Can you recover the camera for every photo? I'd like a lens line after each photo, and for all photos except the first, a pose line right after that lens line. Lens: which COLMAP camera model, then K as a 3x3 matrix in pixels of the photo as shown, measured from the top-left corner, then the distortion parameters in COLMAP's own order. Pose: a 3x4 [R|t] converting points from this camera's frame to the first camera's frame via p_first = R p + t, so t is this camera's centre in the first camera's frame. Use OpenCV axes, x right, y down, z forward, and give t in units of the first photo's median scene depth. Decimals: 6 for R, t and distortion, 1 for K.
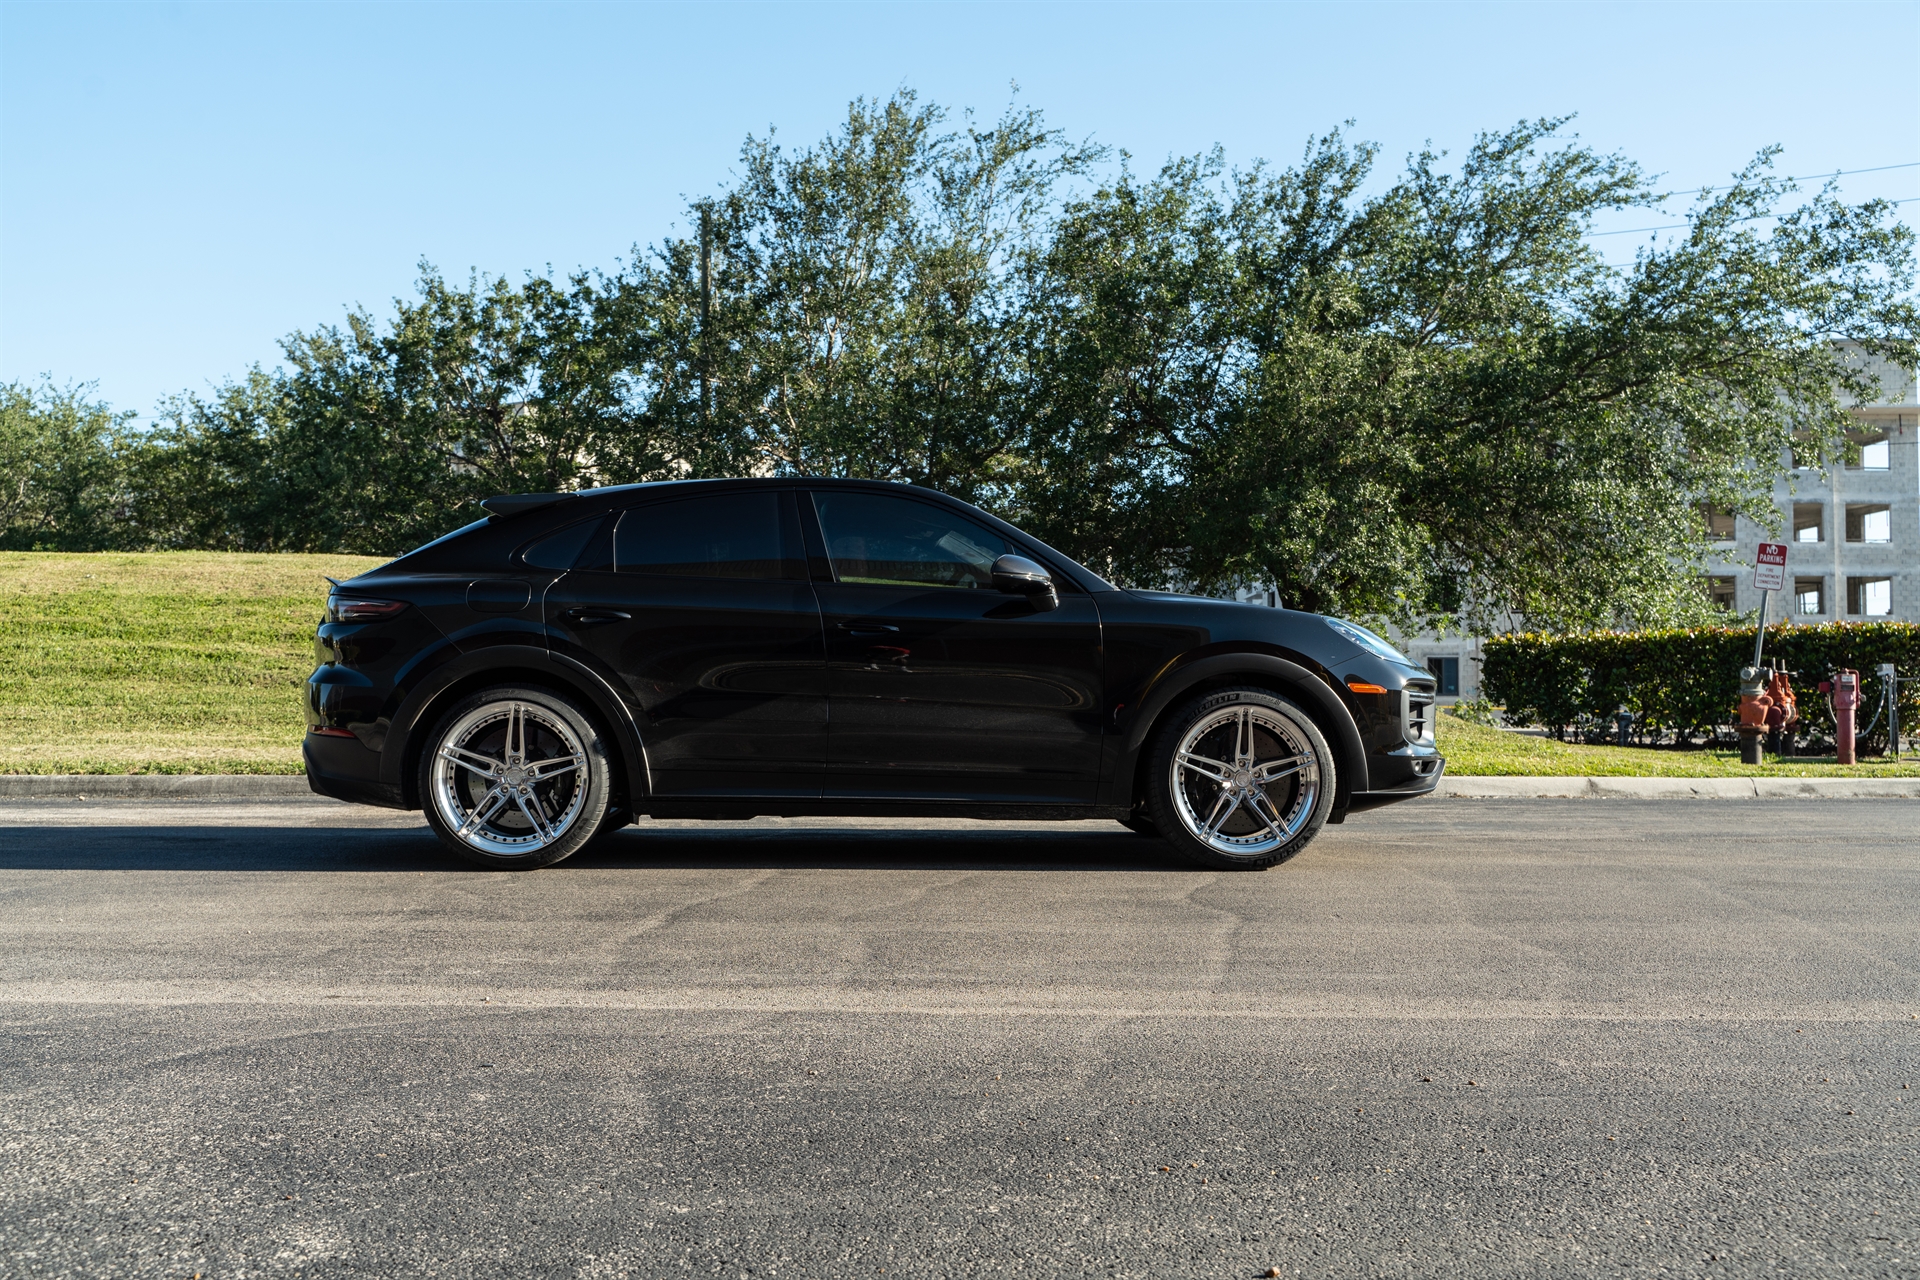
lens RADIAL K [[1706.0, 0, 960.0], [0, 1706.0, 640.0], [0, 0, 1]] dist [0.010881, -0.021438]
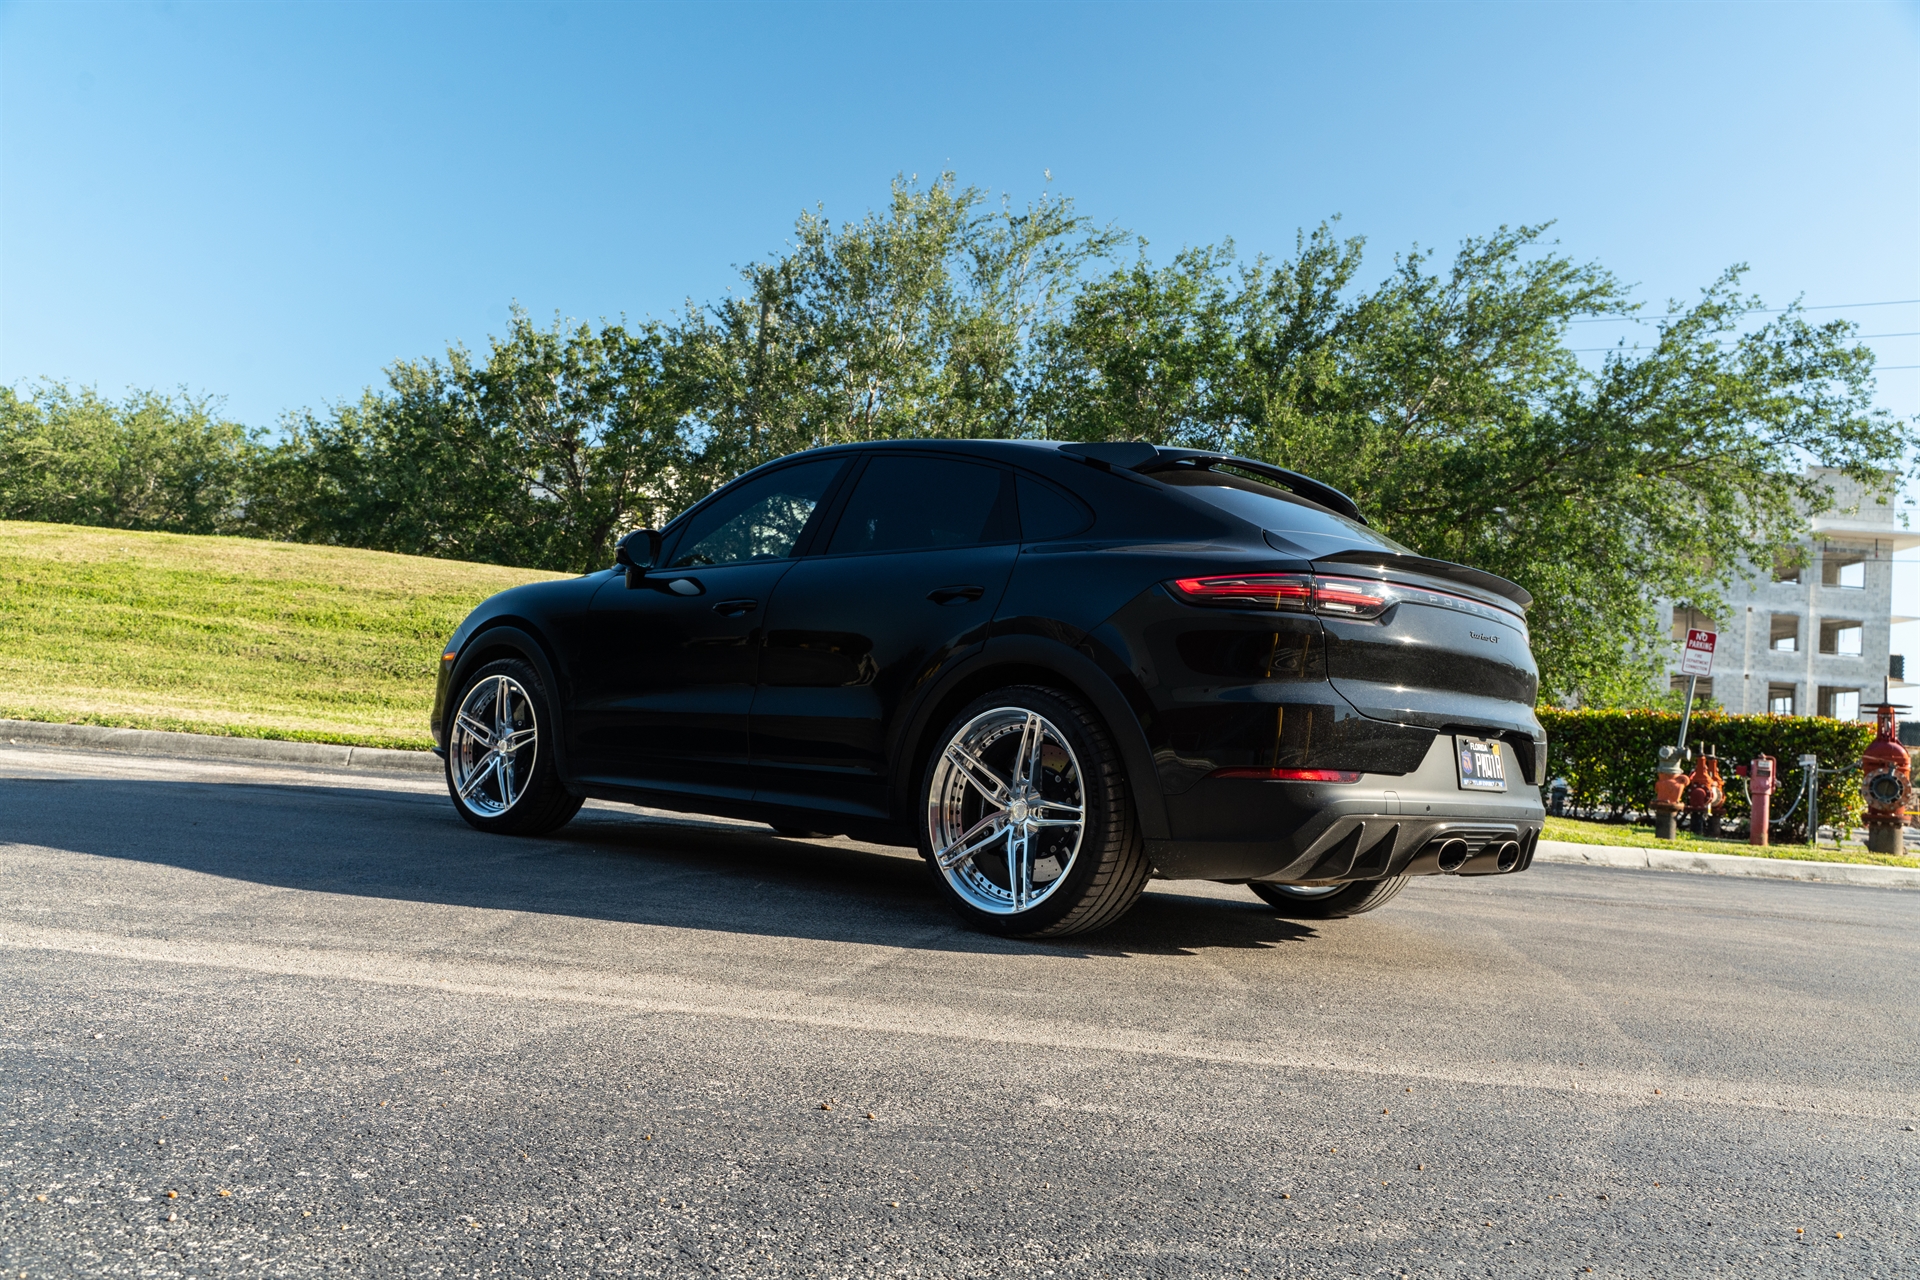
lens RADIAL K [[1526.8, 0, 960.0], [0, 1526.8, 640.0], [0, 0, 1]] dist [-0.002153, 0.007451]
pose [[0.996550, 0.071403, -0.042301, 0.041765], [-0.072712, 0.996894, -0.030257, 0.006717], [0.040009, 0.033228, 0.998647, 0.034316]]
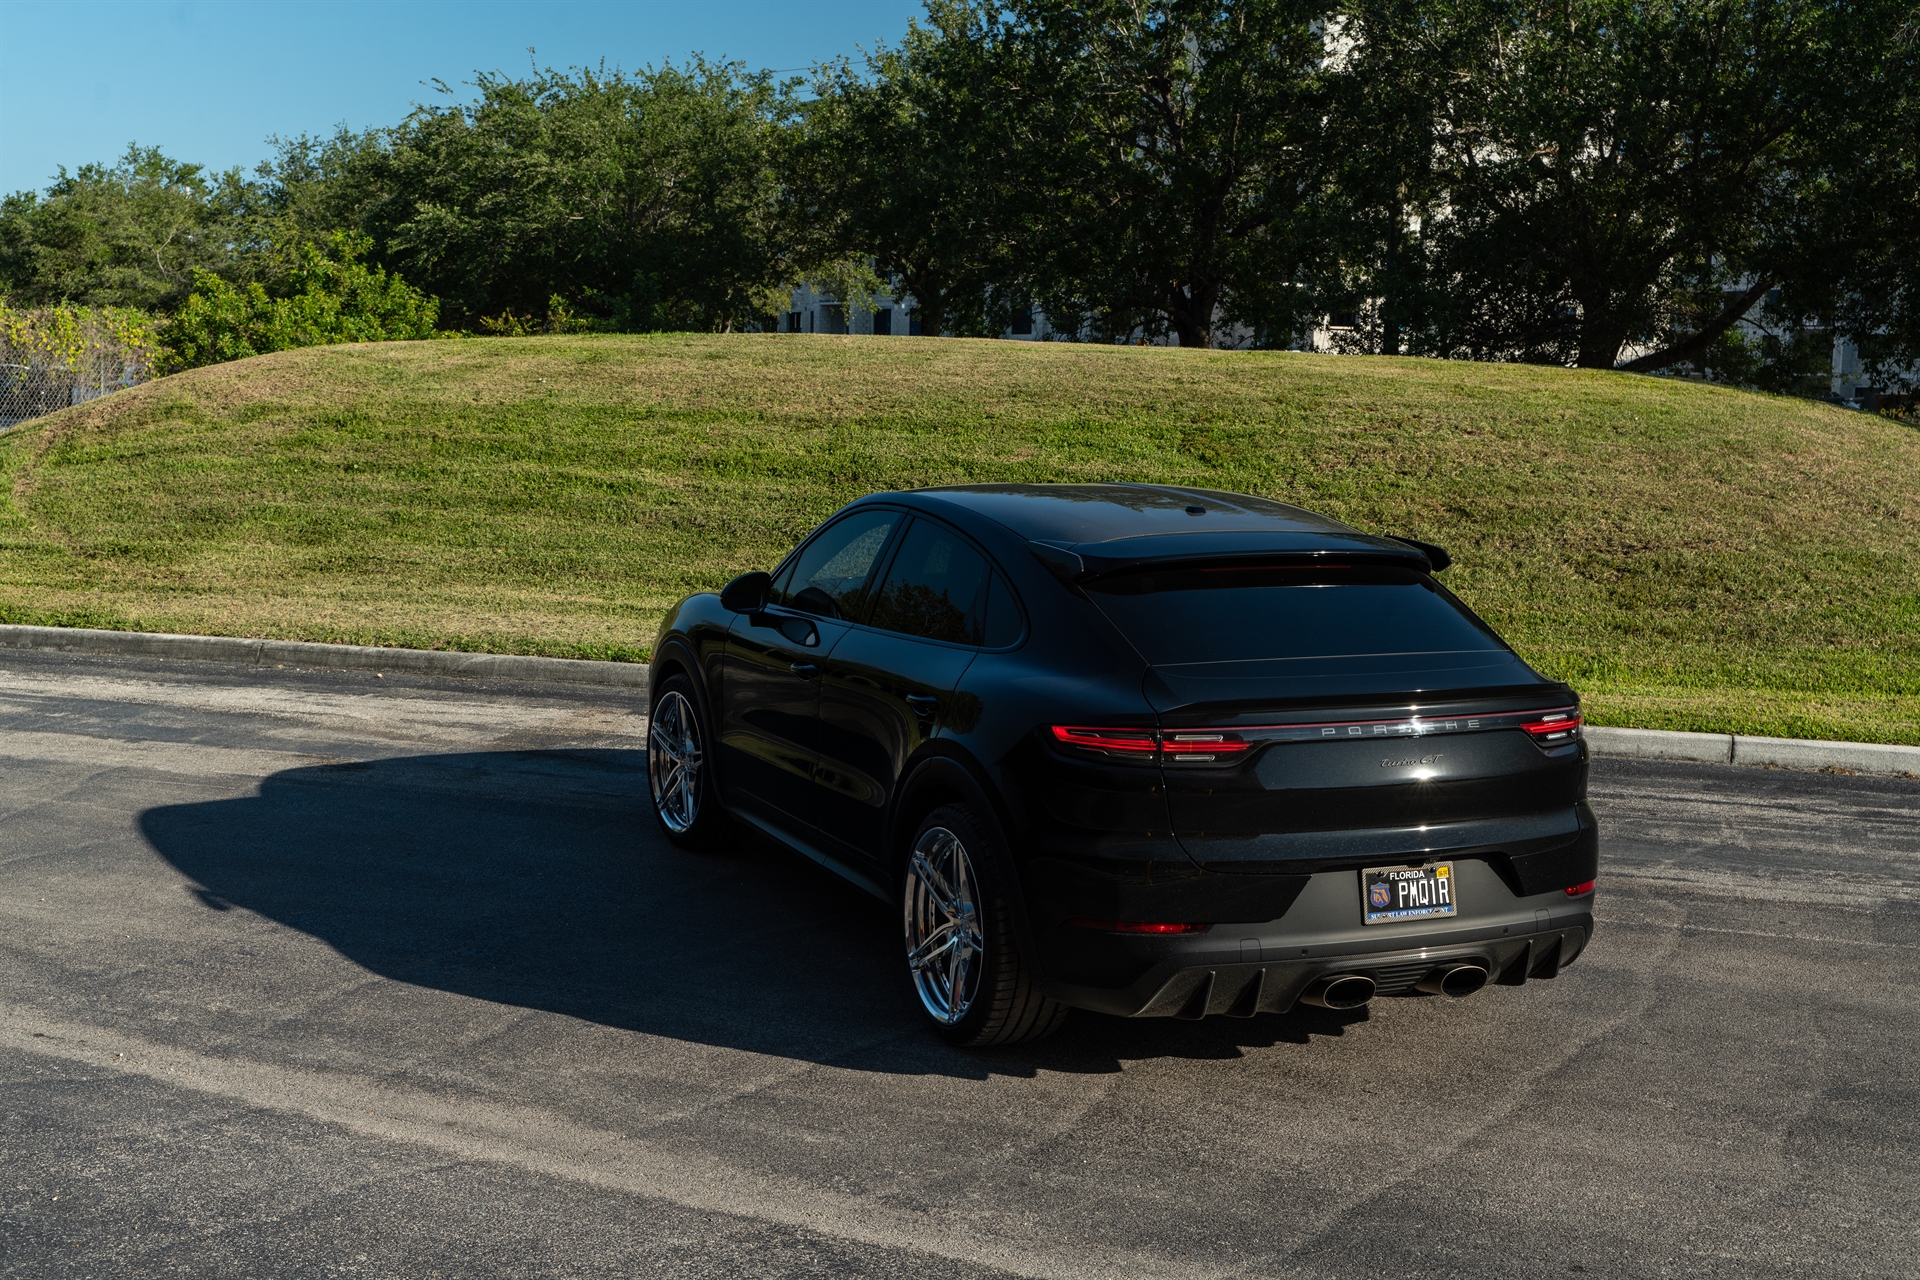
lens RADIAL K [[2307.3, 0, 960.0], [0, 2307.3, 640.0], [0, 0, 1]] dist [-0.008402, -0.002556]
pose [[0.899093, 0.066486, -0.432680, 0.165852], [0.001989, 0.987768, 0.155915, -0.059646], [0.437754, -0.141043, 0.887963, -0.033905]]
